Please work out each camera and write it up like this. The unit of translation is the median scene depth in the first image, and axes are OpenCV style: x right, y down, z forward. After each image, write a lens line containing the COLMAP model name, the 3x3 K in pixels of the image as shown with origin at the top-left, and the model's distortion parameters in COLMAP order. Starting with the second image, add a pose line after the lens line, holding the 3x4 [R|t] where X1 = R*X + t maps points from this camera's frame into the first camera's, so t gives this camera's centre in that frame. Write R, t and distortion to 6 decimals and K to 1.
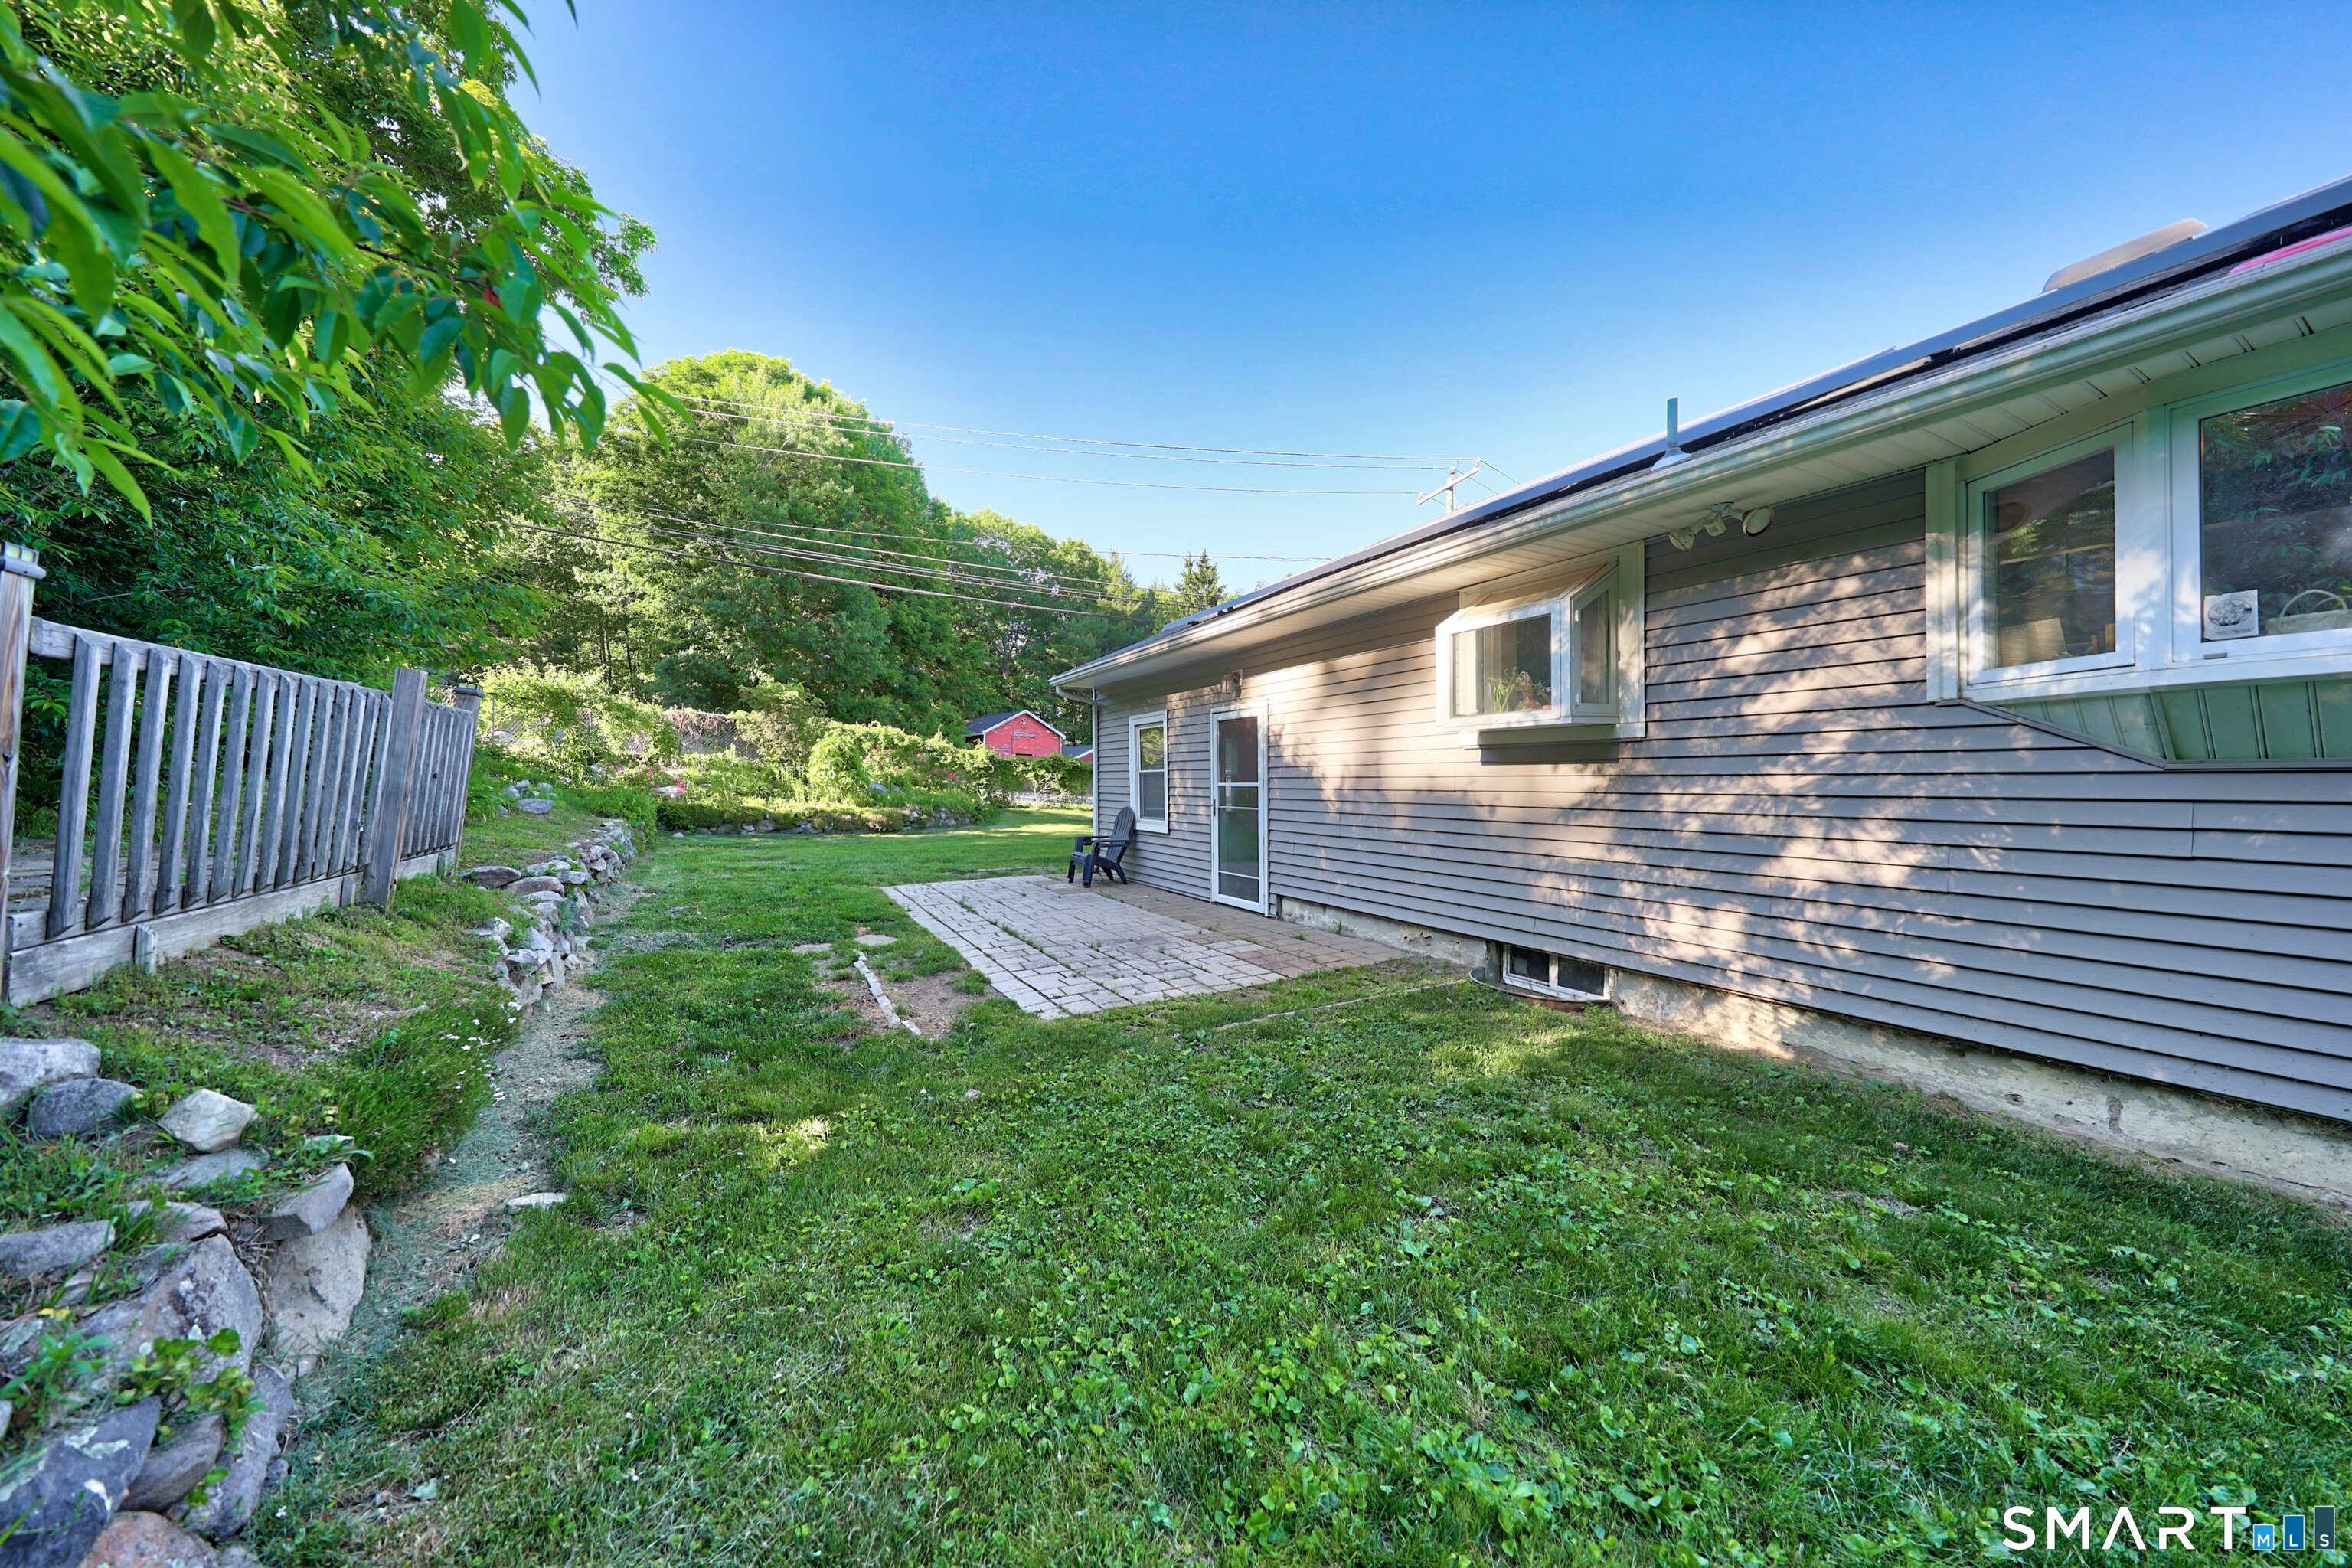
lens RADIAL K [[787.2, 0, 1162.0], [0, 787.2, 784.2], [0, 0, 1]] dist [-0.000954, -0.000209]
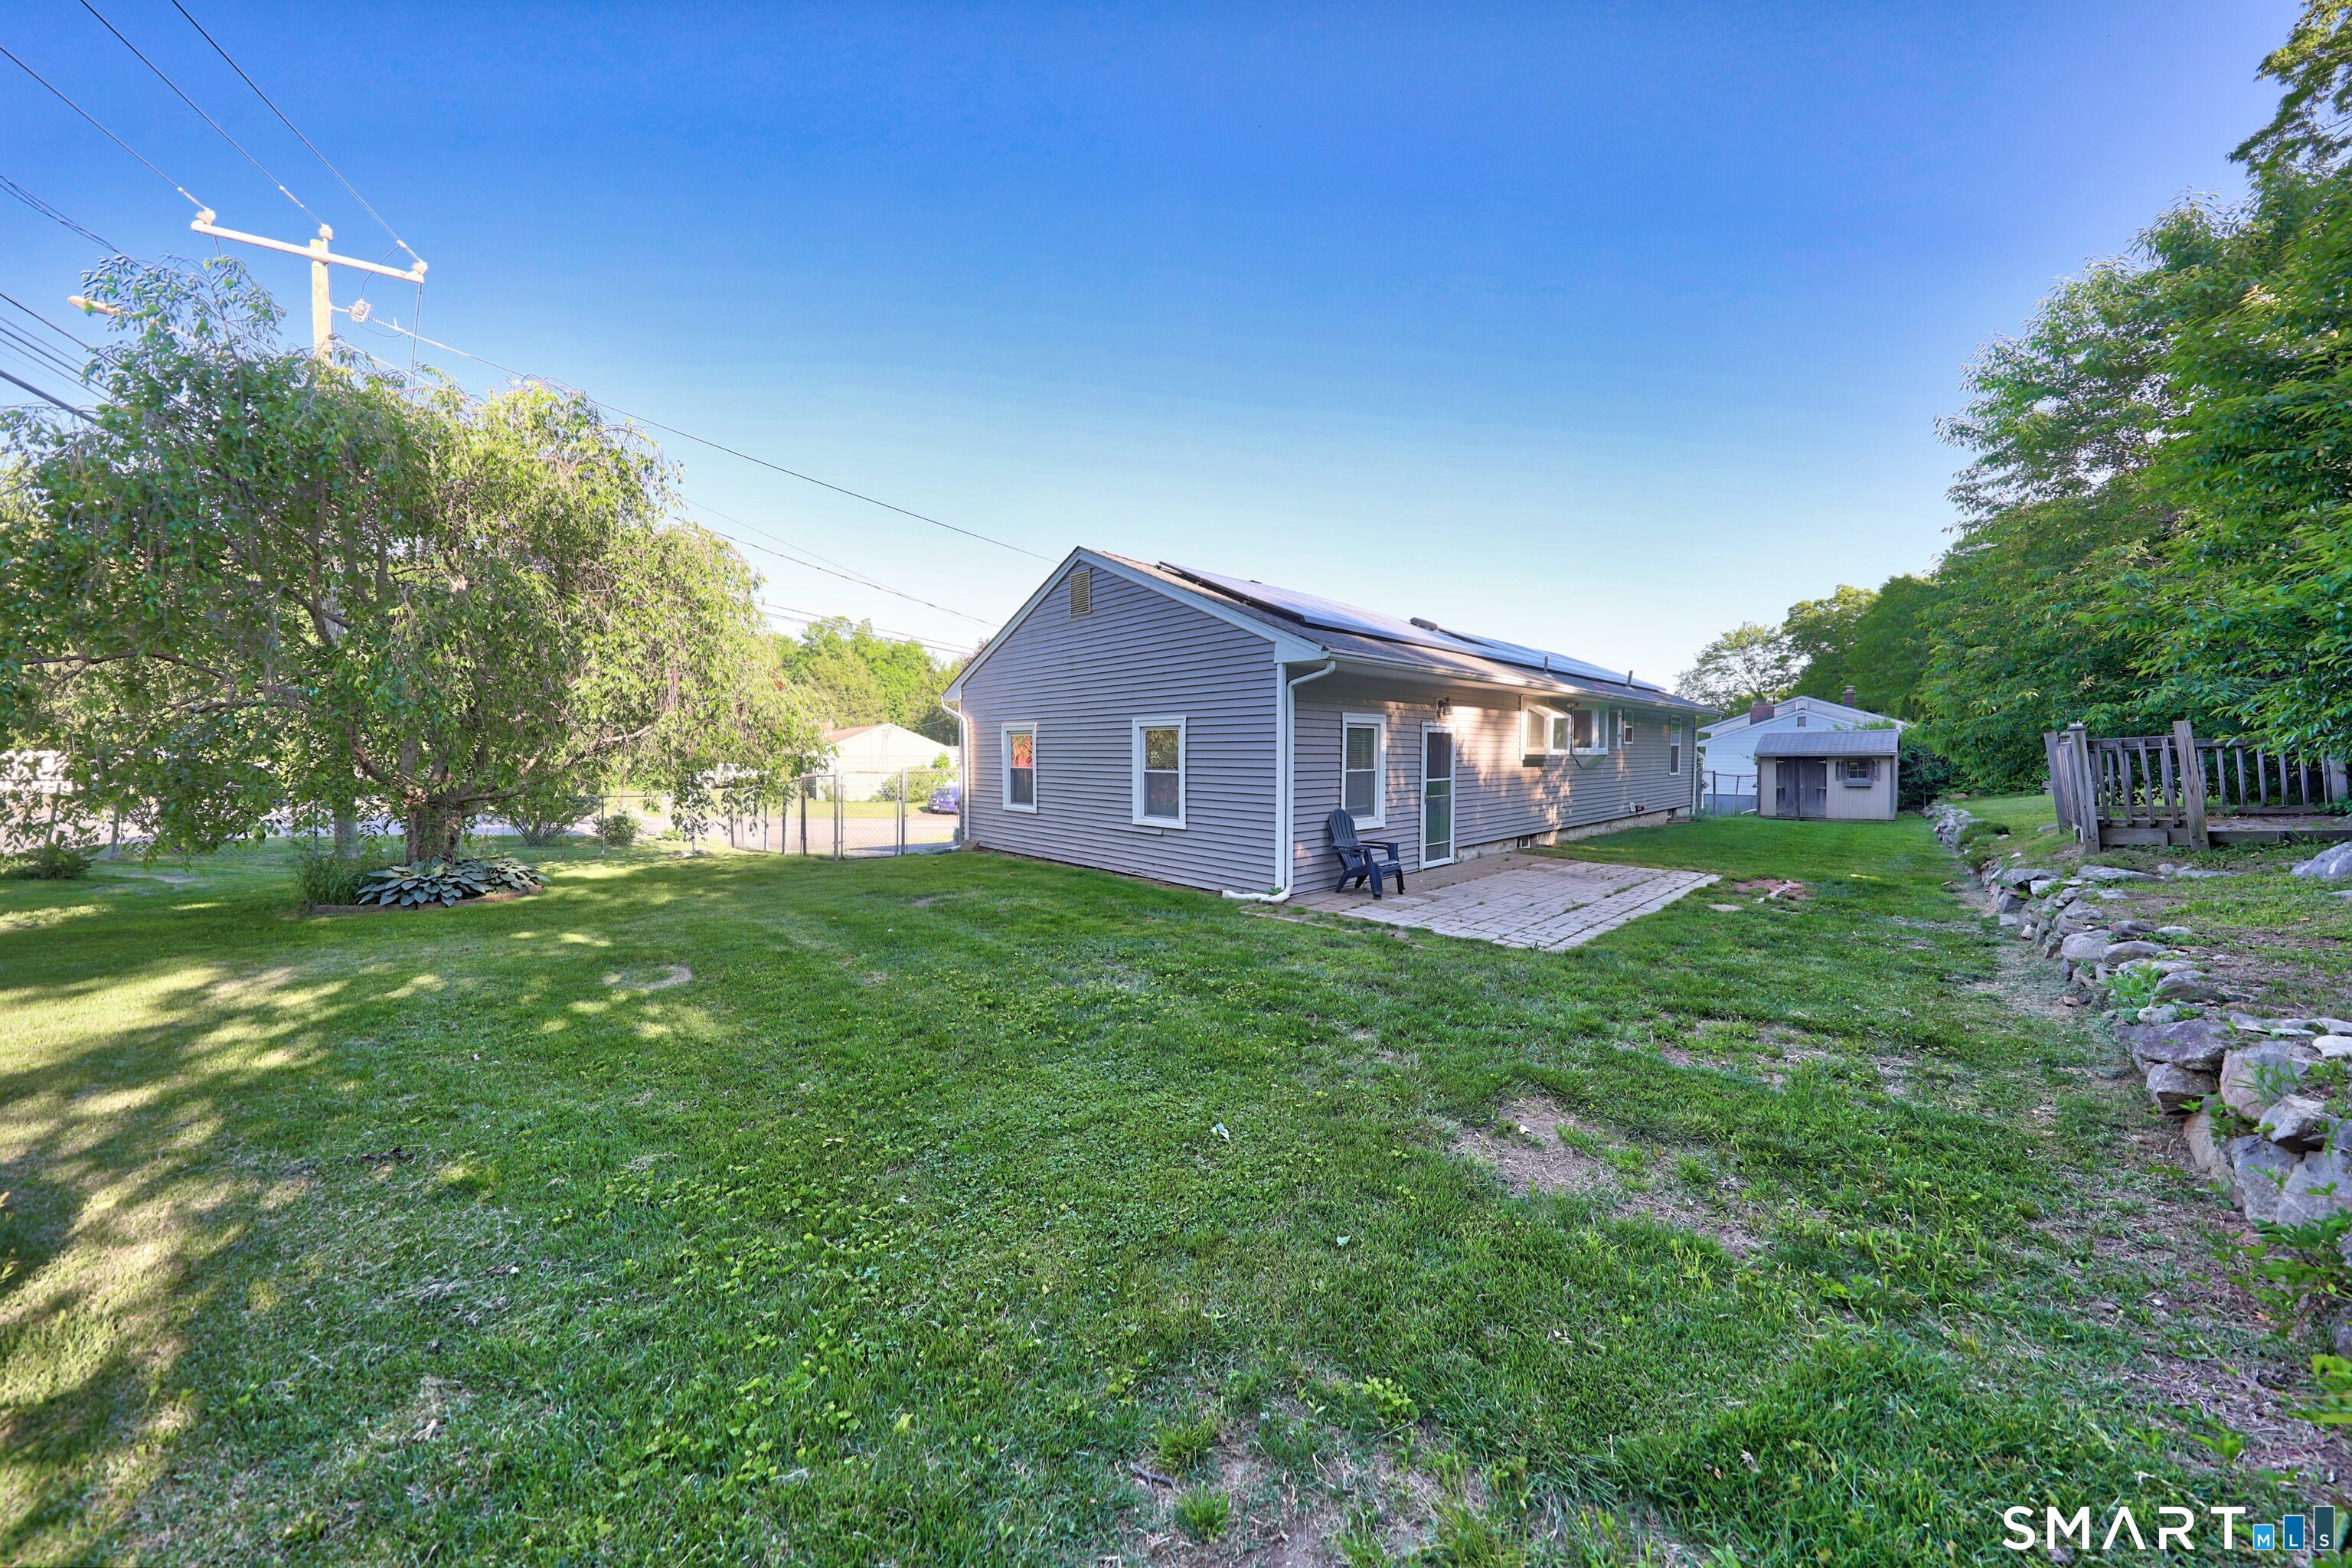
lens RADIAL K [[749.3, 0, 1157.5], [0, 749.3, 791.6], [0, 0, 1]] dist [-0.002753, -0.000246]
pose [[-0.250584, -0.056446, 0.966448, -1.200352], [-0.002562, 0.998334, 0.057644, -0.060924], [-0.968092, 0.011969, -0.250311, 2.034807]]
